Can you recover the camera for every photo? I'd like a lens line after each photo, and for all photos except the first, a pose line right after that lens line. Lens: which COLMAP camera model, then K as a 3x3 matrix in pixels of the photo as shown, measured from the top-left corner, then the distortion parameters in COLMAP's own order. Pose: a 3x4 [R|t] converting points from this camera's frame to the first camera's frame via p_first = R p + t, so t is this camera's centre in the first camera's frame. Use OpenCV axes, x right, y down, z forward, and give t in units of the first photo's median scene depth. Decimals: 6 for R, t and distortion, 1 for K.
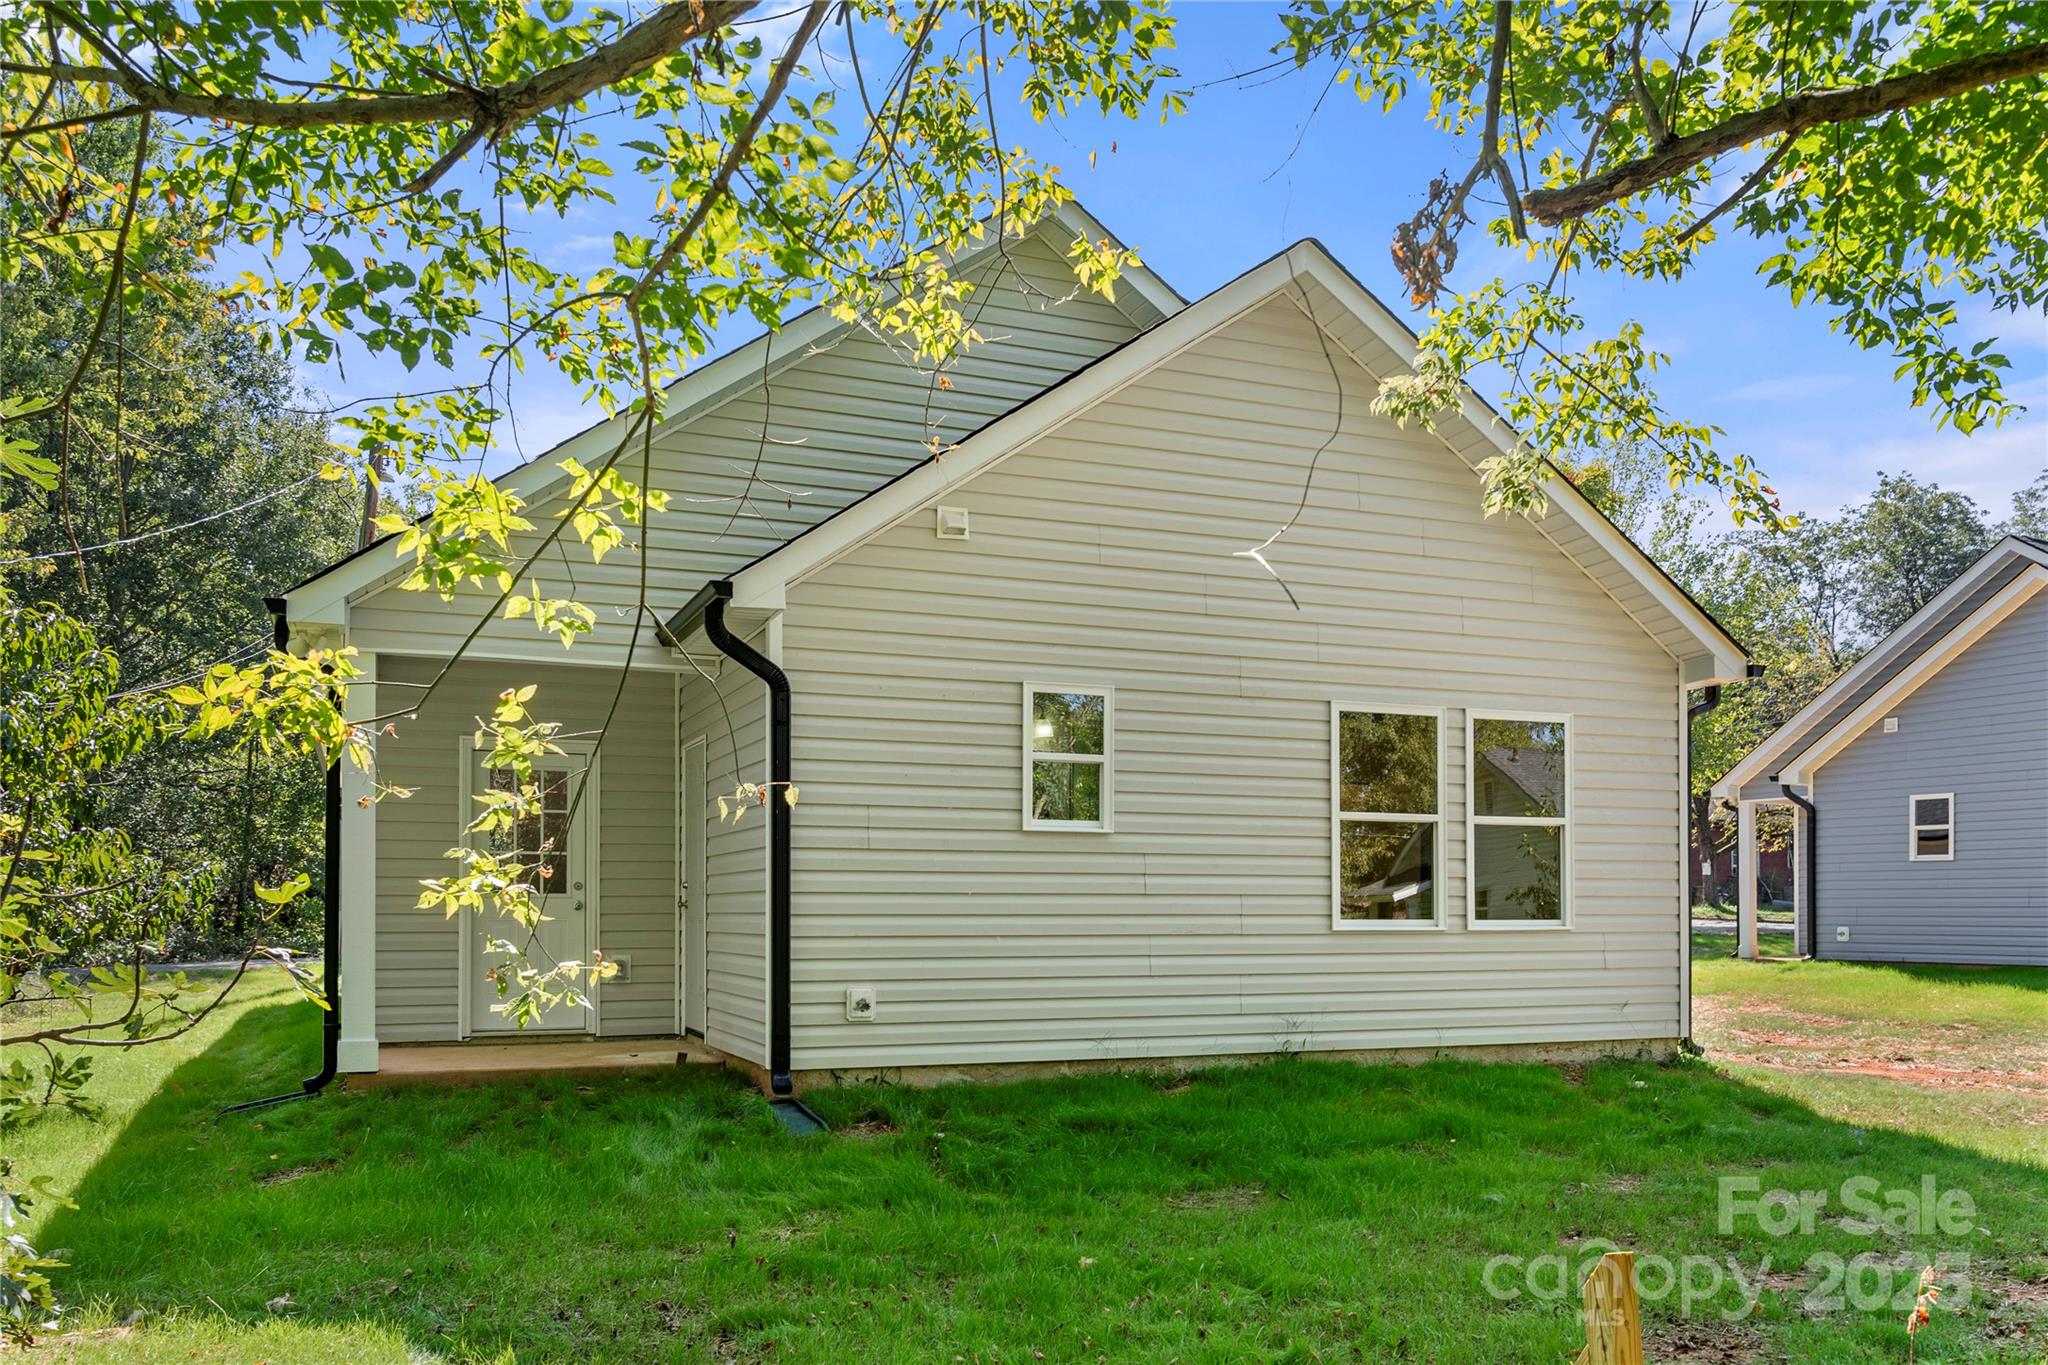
lens RADIAL K [[1550.7, 0, 1022.8], [0, 1550.7, 752.7], [0, 0, 1]] dist [0.011932, 0.003214]
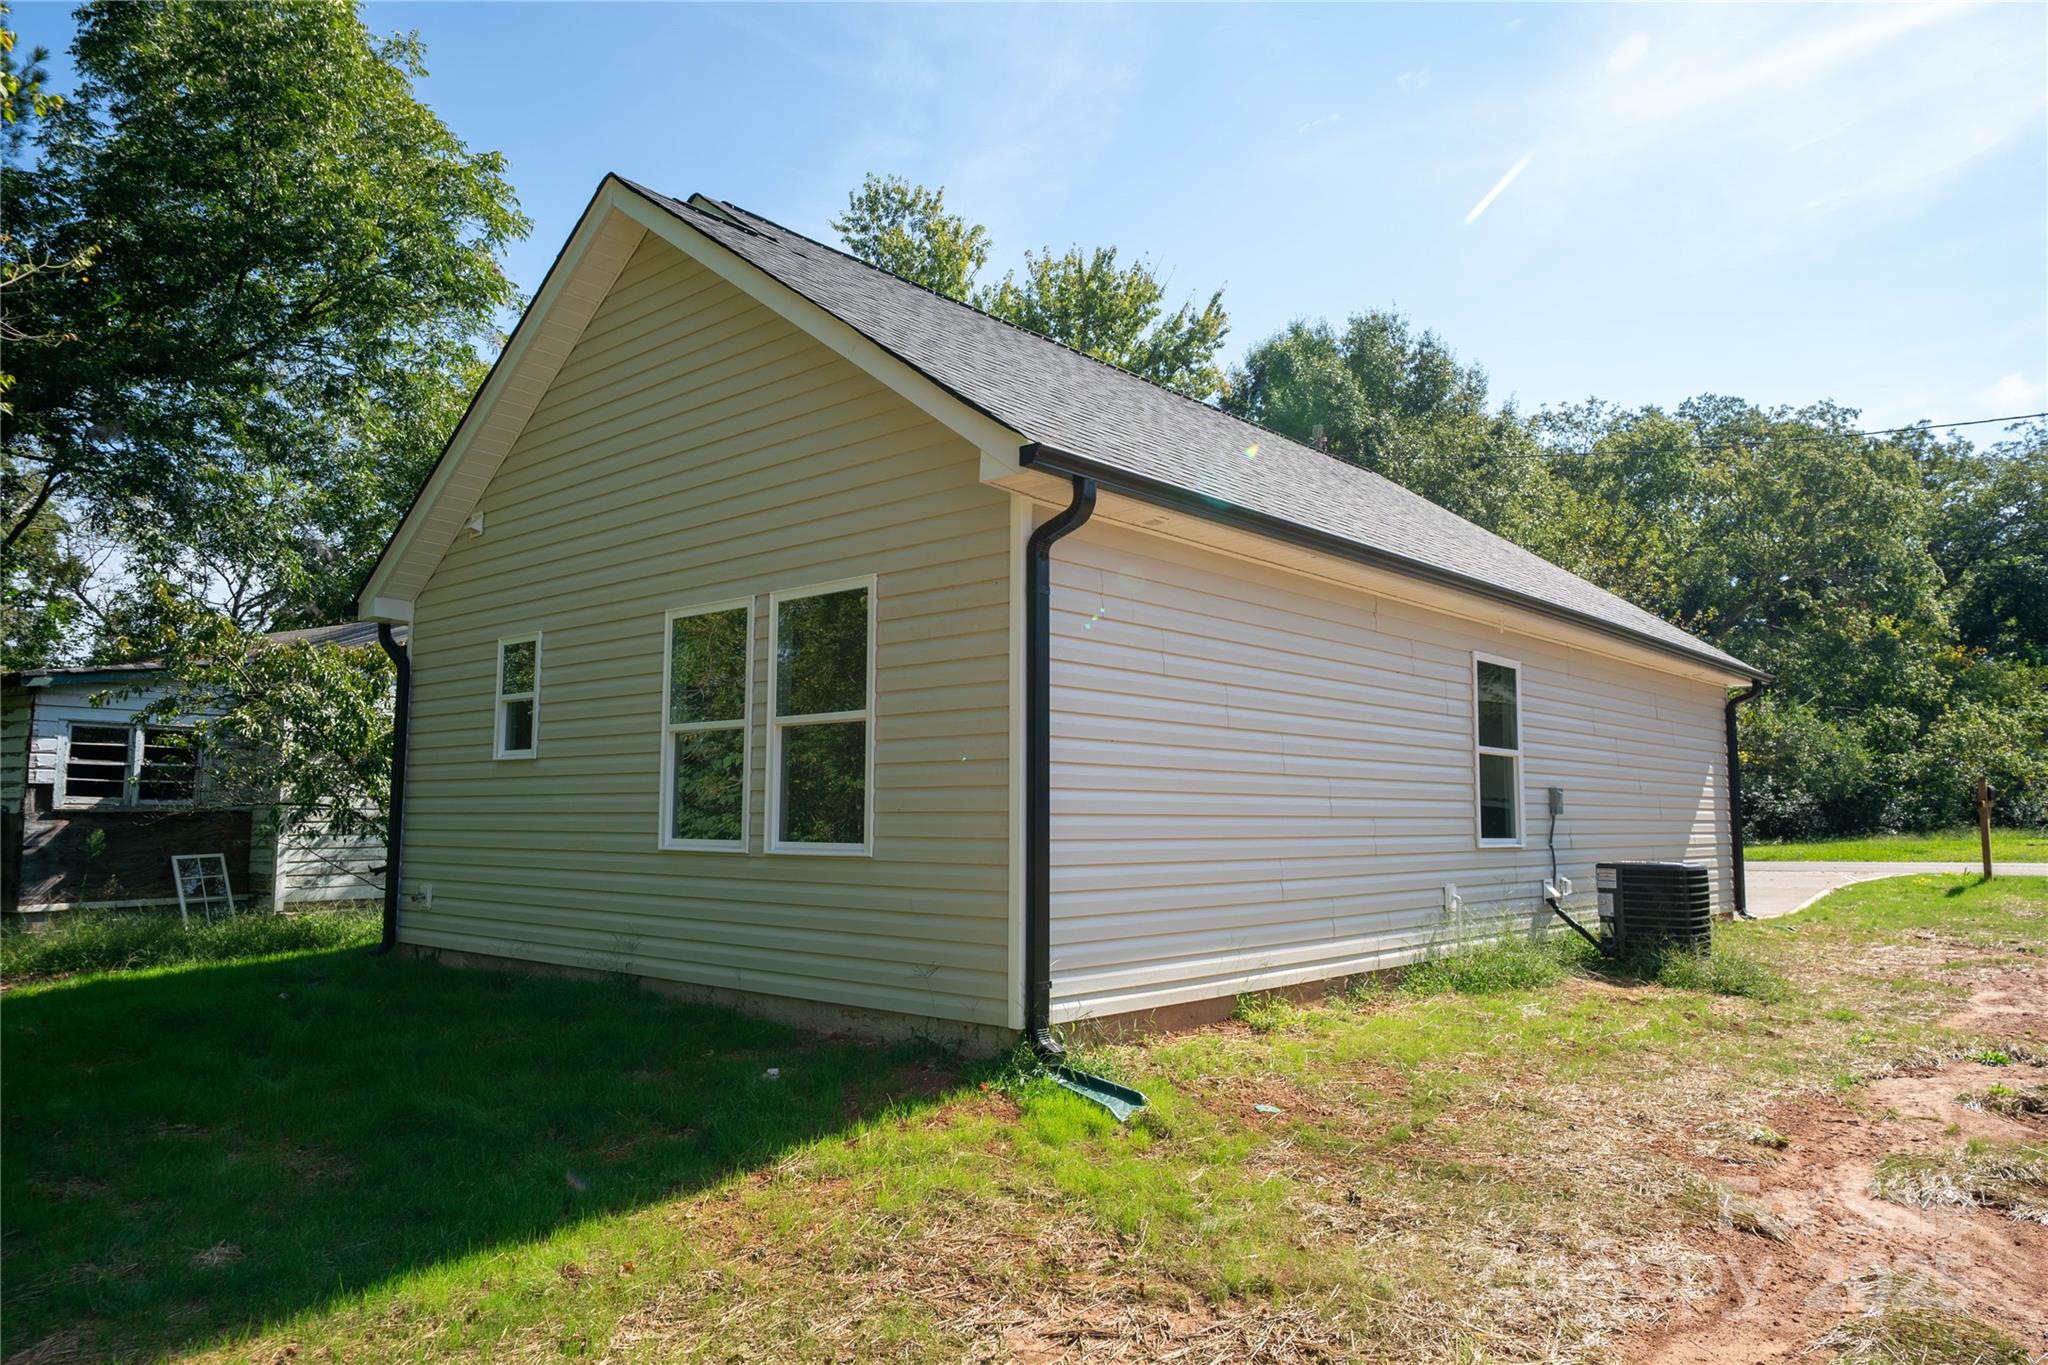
lens RADIAL K [[1358.5, 0, 1024.0], [0, 1358.5, 682.5], [0, 0, 1]] dist [-0.001136, -0.000061]
pose [[0.446341, -0.115790, -0.887340, 1.072999], [0.038564, 0.993161, -0.110201, 0.115533], [0.894031, 0.014968, 0.447754, 0.844198]]
